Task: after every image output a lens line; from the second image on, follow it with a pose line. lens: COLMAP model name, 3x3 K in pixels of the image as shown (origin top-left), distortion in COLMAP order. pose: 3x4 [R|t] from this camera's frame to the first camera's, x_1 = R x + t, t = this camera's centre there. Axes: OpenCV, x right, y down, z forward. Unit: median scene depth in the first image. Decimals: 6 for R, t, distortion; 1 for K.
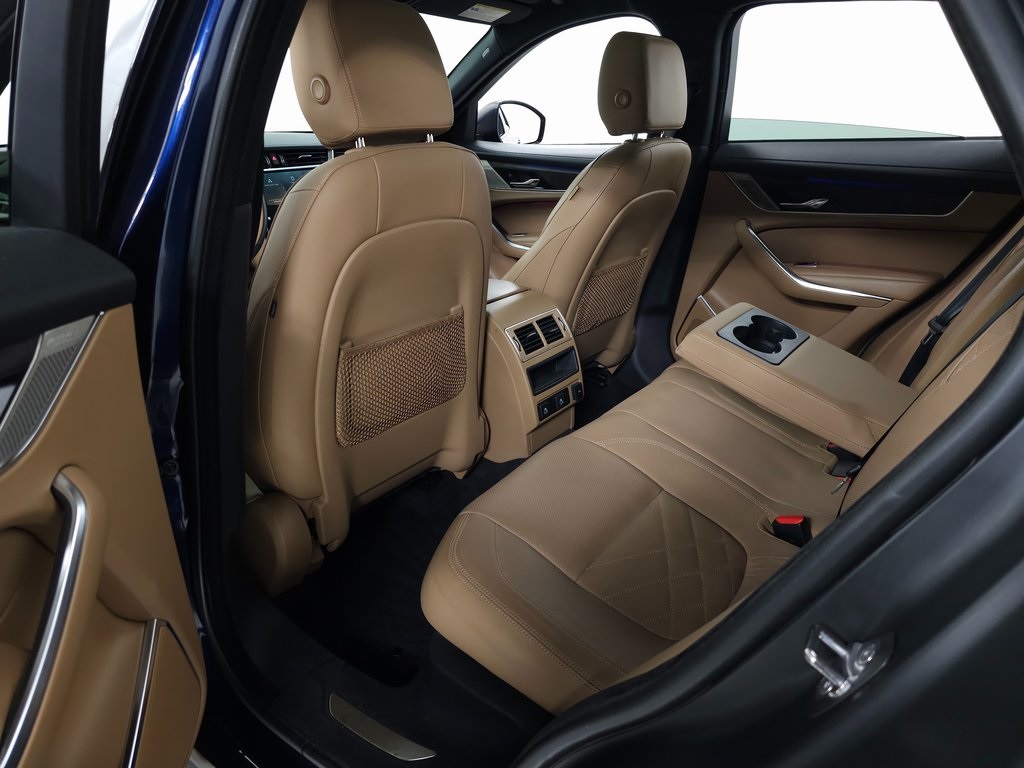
lens RADIAL K [[710.3, 0, 516.1], [0, 710.3, 381.6], [0, 0, 1]] dist [0.021791, -0.034272]
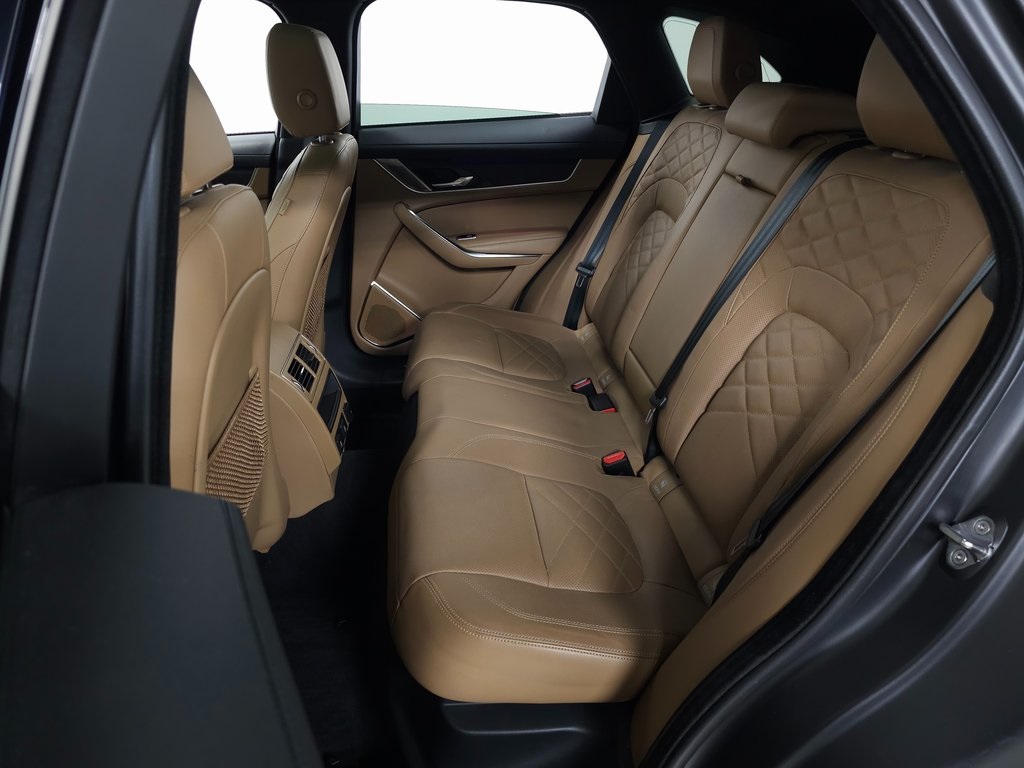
lens RADIAL K [[710.3, 0, 516.1], [0, 710.3, 381.6], [0, 0, 1]] dist [0.021791, -0.034272]
pose [[0.732421, -0.295687, 0.613294, -0.291550], [0.248654, 0.954720, 0.163345, -0.114118], [-0.633822, 0.032861, 0.772780, 0.105929]]
